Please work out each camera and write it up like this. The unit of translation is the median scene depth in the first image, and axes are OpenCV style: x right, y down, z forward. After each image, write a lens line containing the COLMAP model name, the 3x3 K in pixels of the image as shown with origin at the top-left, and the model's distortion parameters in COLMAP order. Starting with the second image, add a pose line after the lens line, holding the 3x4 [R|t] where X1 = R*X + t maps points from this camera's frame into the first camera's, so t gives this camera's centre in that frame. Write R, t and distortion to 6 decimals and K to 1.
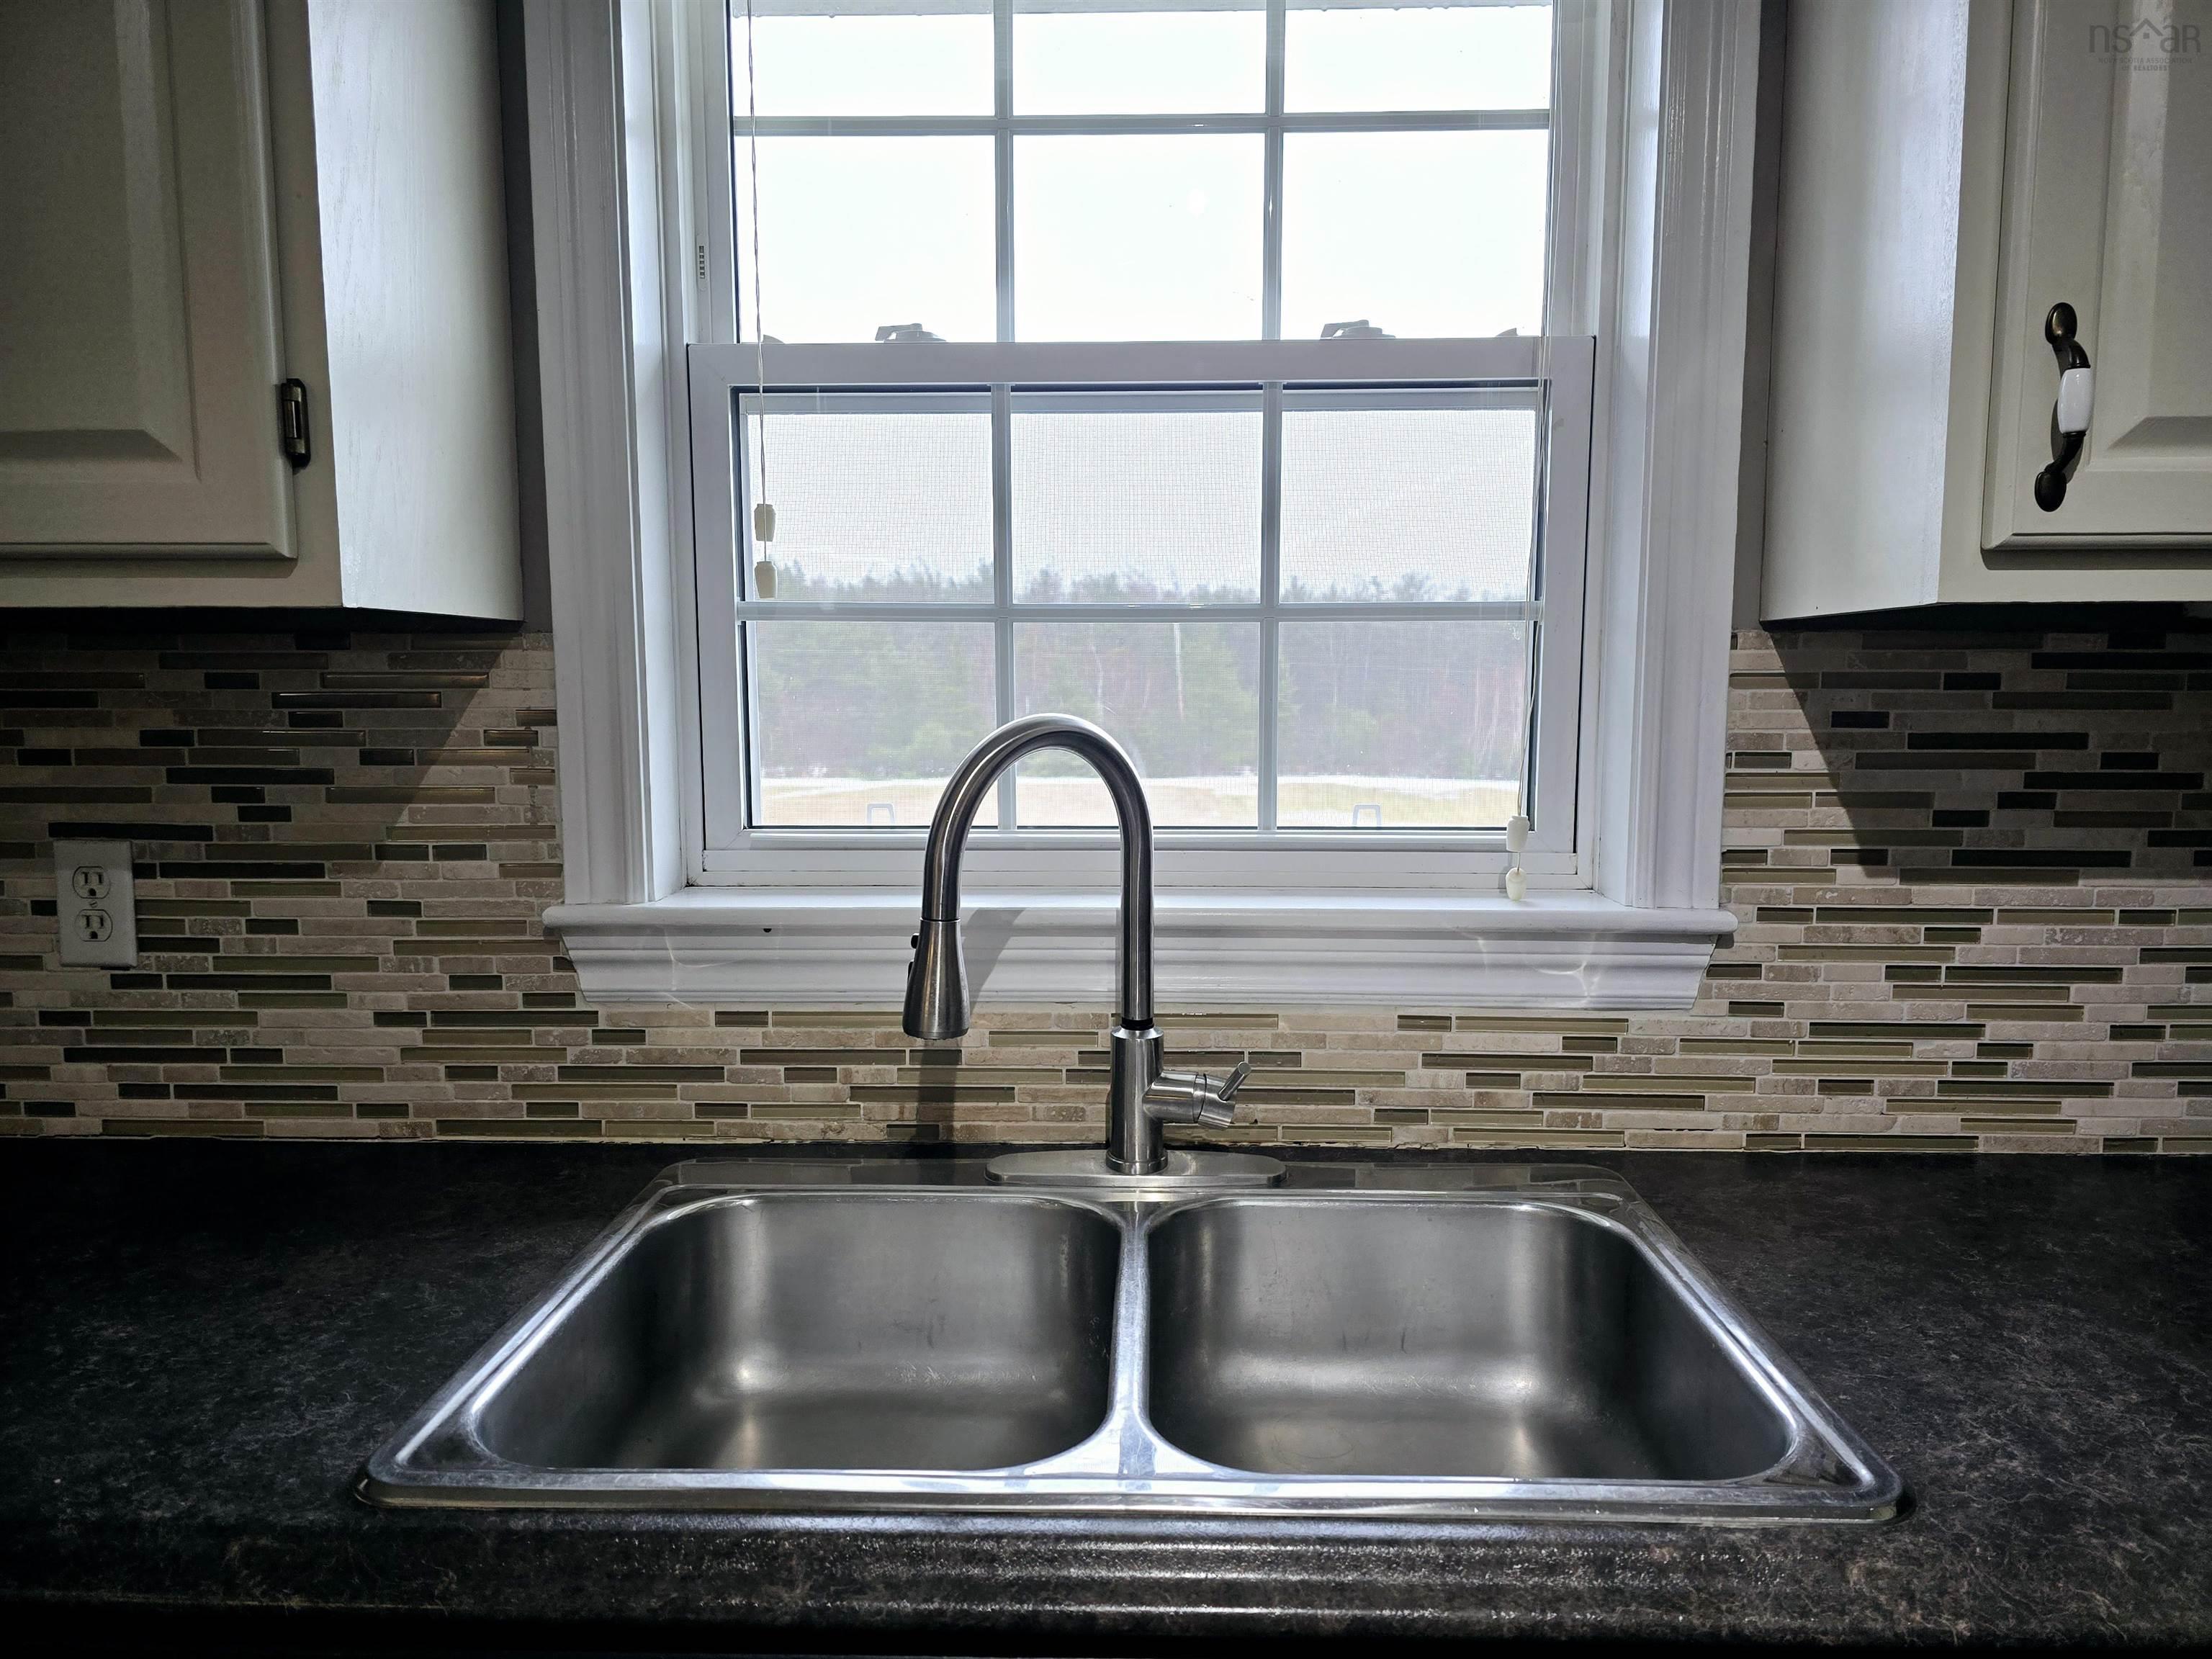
lens RADIAL K [[1467.8, 0, 1106.0], [0, 1467.8, 829.5], [0, 0, 1]] dist [0.107908, -0.137539]
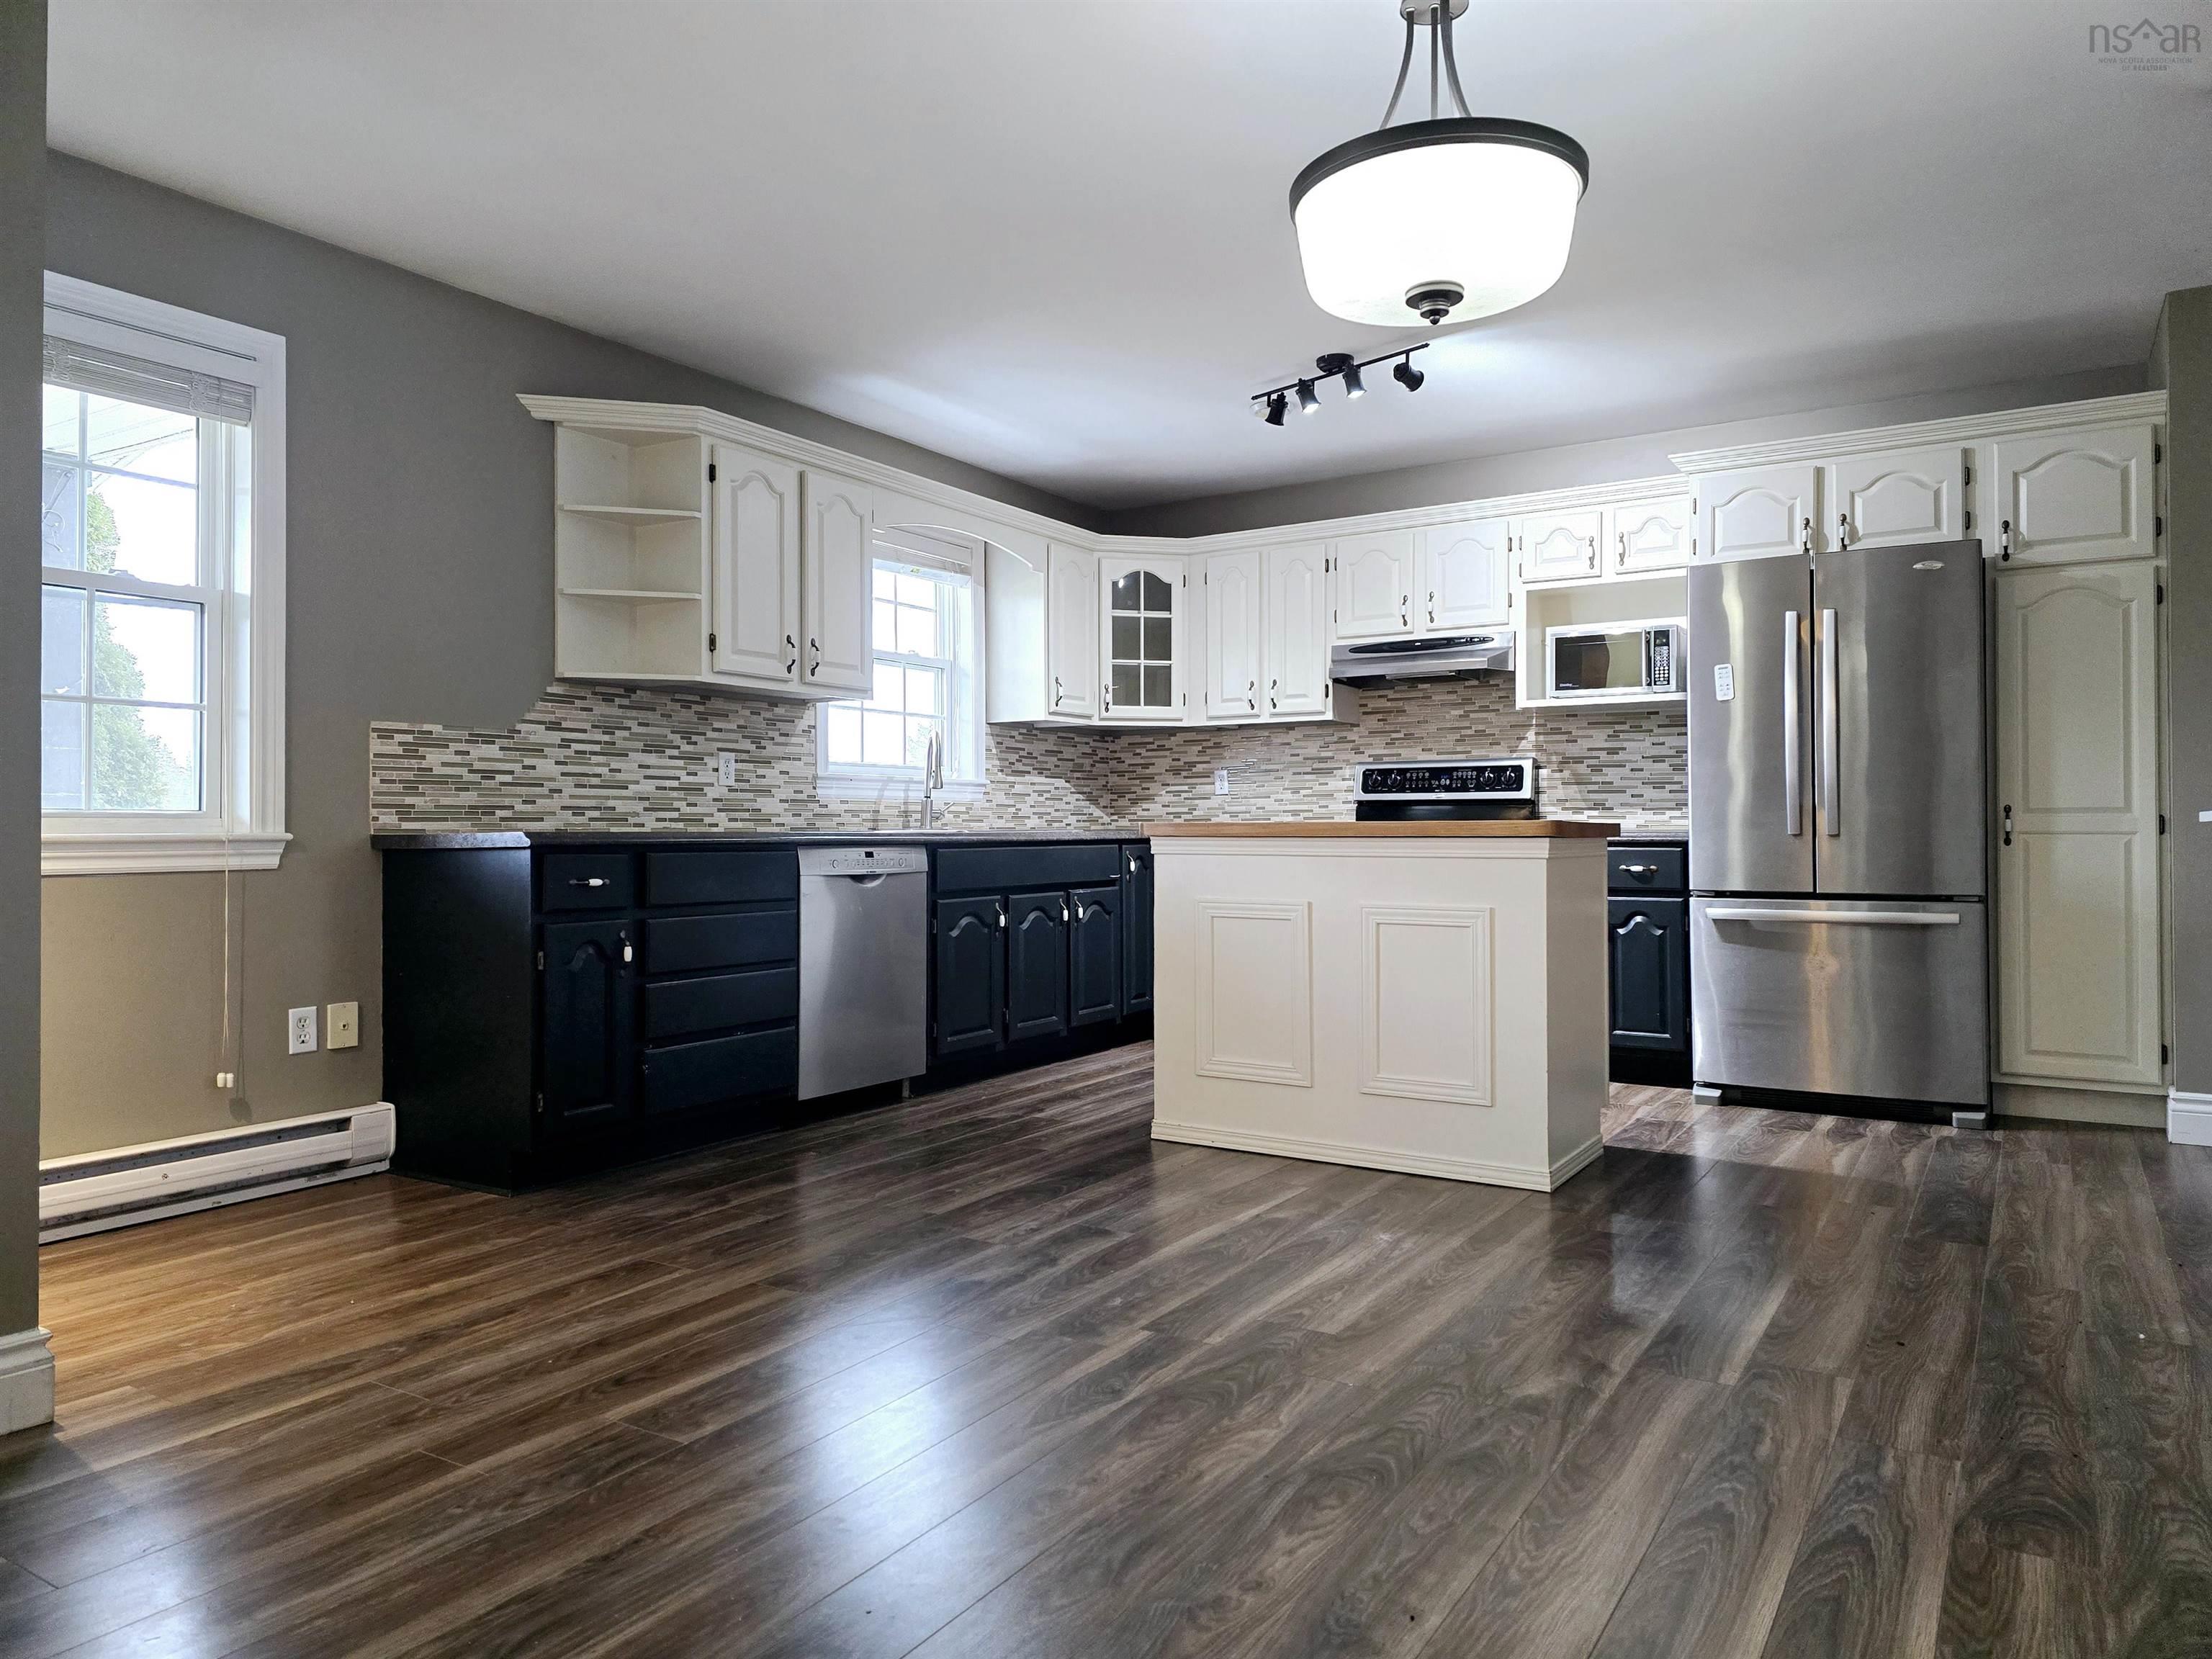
lens RADIAL K [[1467.8, 0, 1106.0], [0, 1467.8, 829.5], [0, 0, 1]] dist [0.107908, -0.137539]
pose [[0.506151, 0.000514, 0.862445, -3.442561], [0.092051, 0.994255, -0.054615, 0.497936], [-0.857519, 0.107032, 0.503196, -1.705687]]
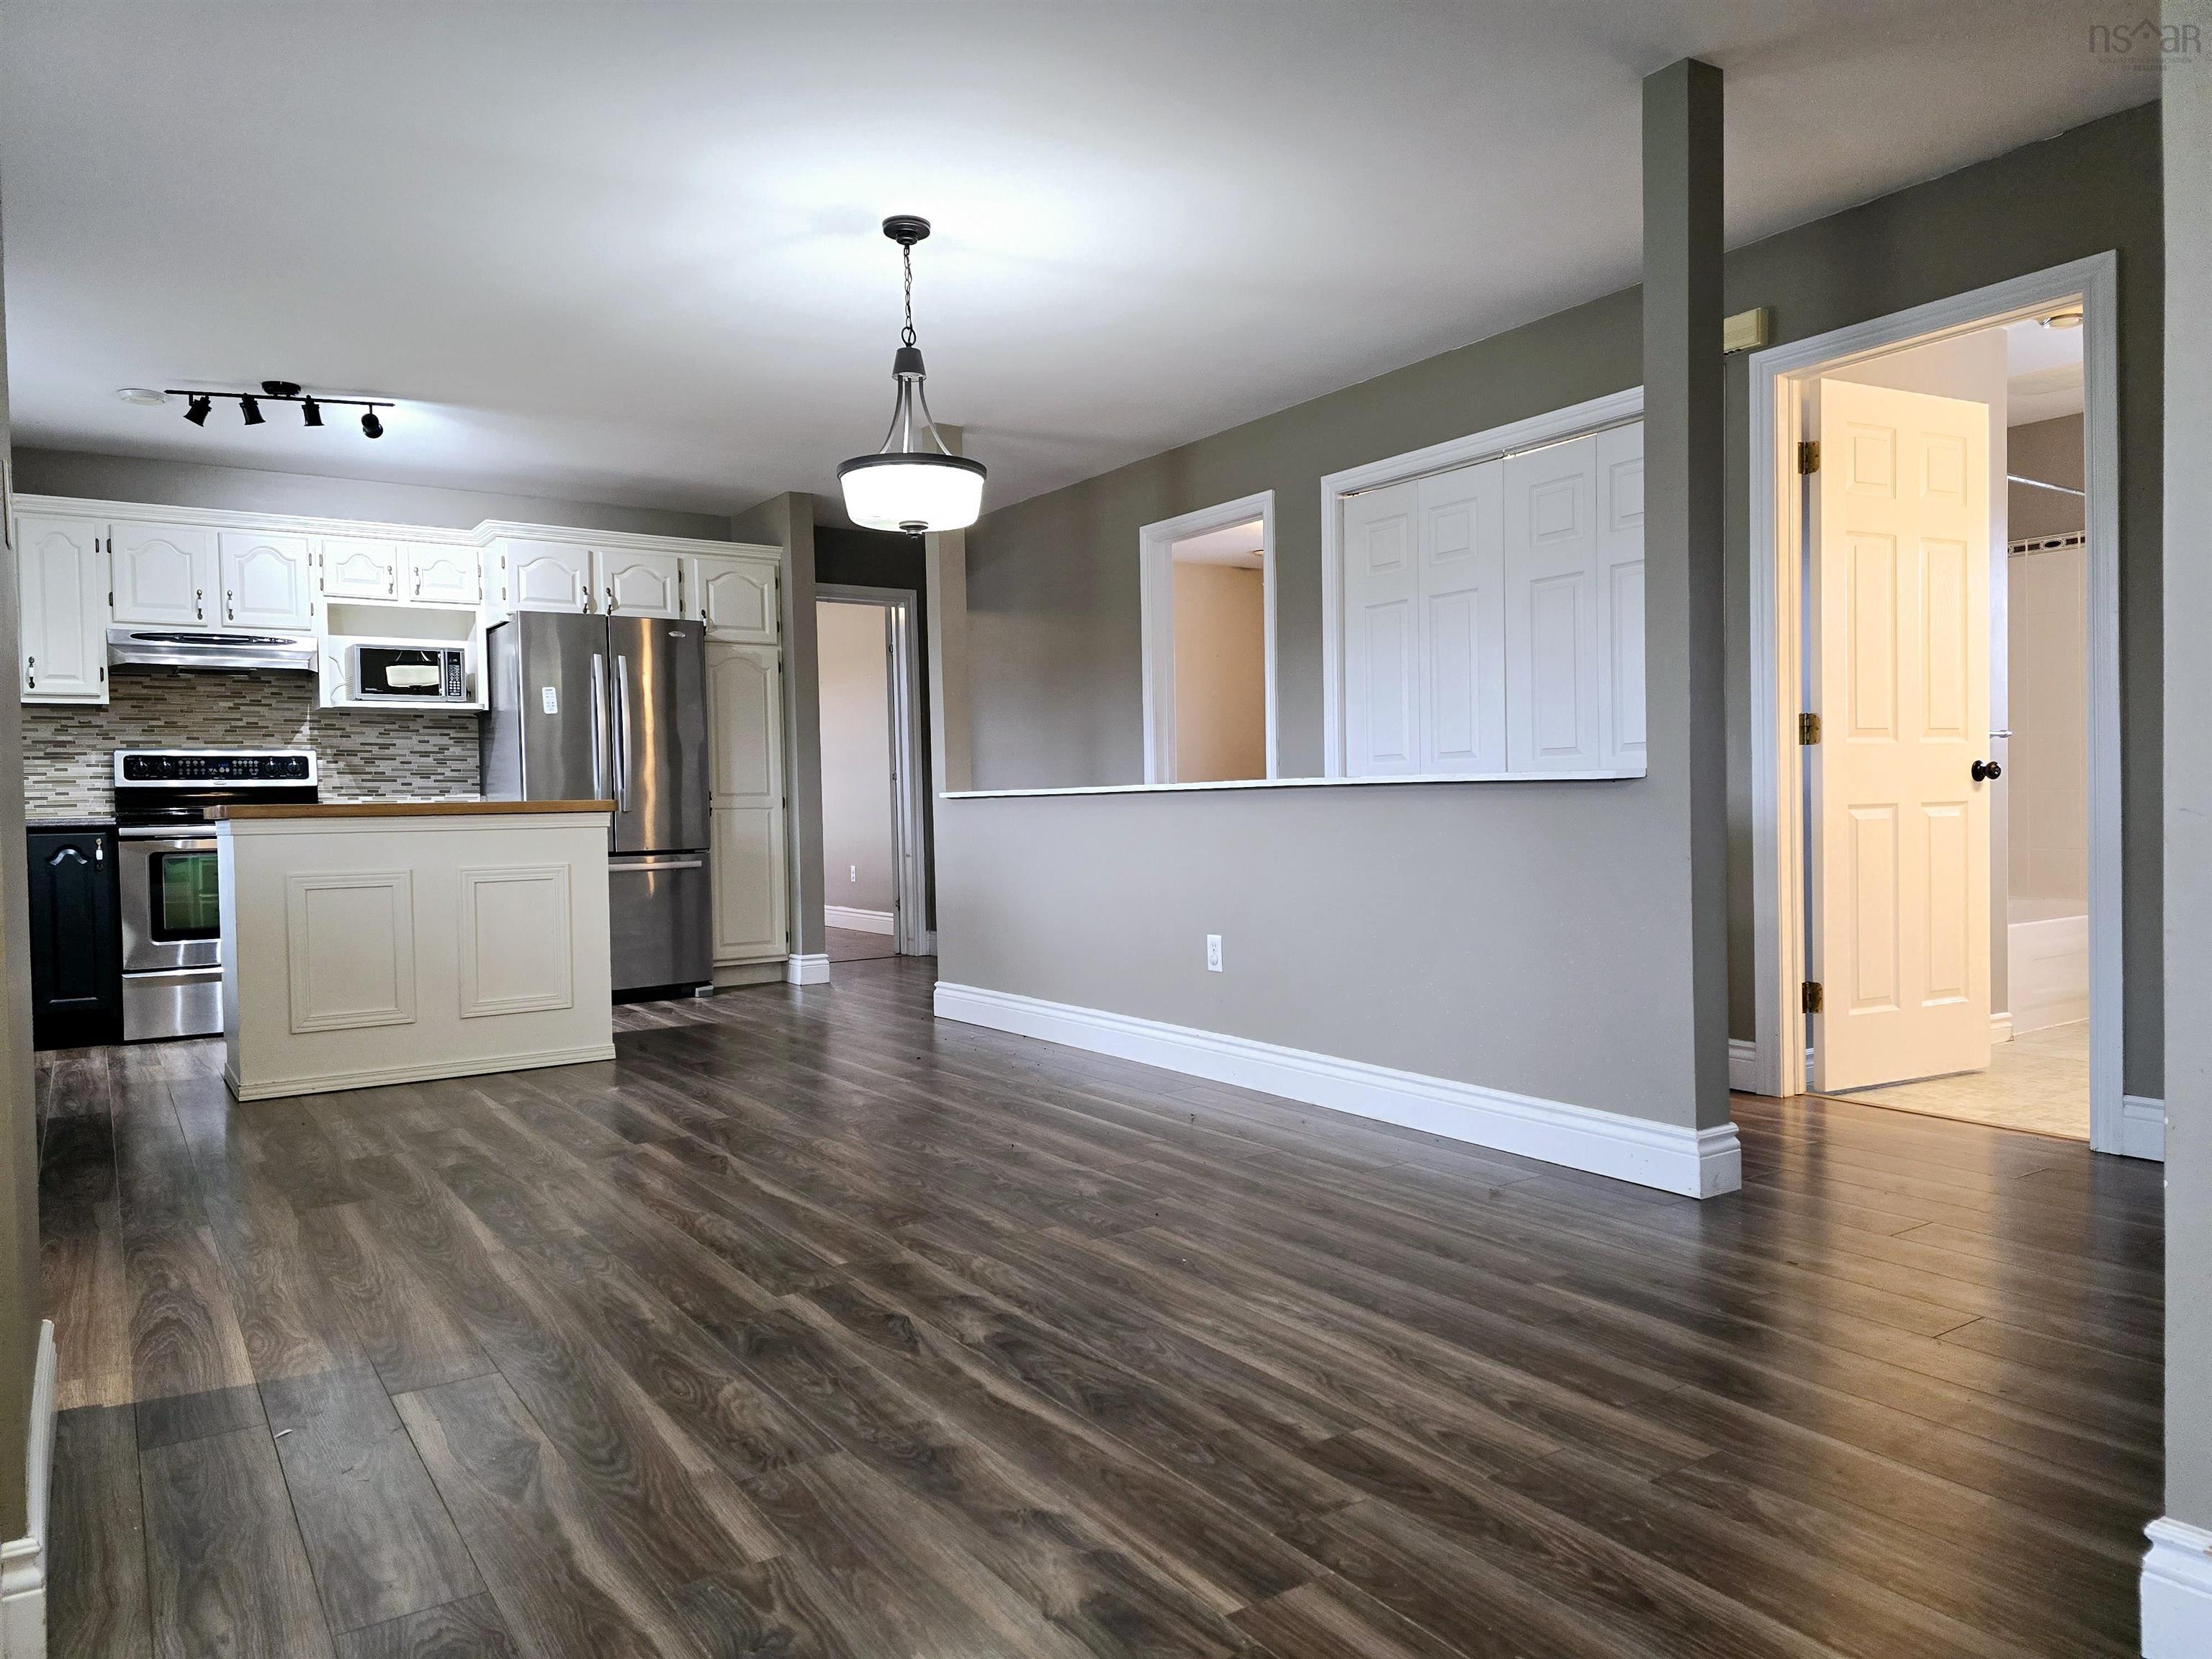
lens RADIAL K [[1485.4, 0, 1095.5], [0, 1485.4, 835.4], [0, 0, 1]] dist [0.076636, -0.052270]
pose [[-0.582188, -0.004119, 0.813044, -4.643984], [0.106643, 0.990961, 0.081383, 0.312178], [-0.806030, 0.134086, -0.576486, 0.260016]]
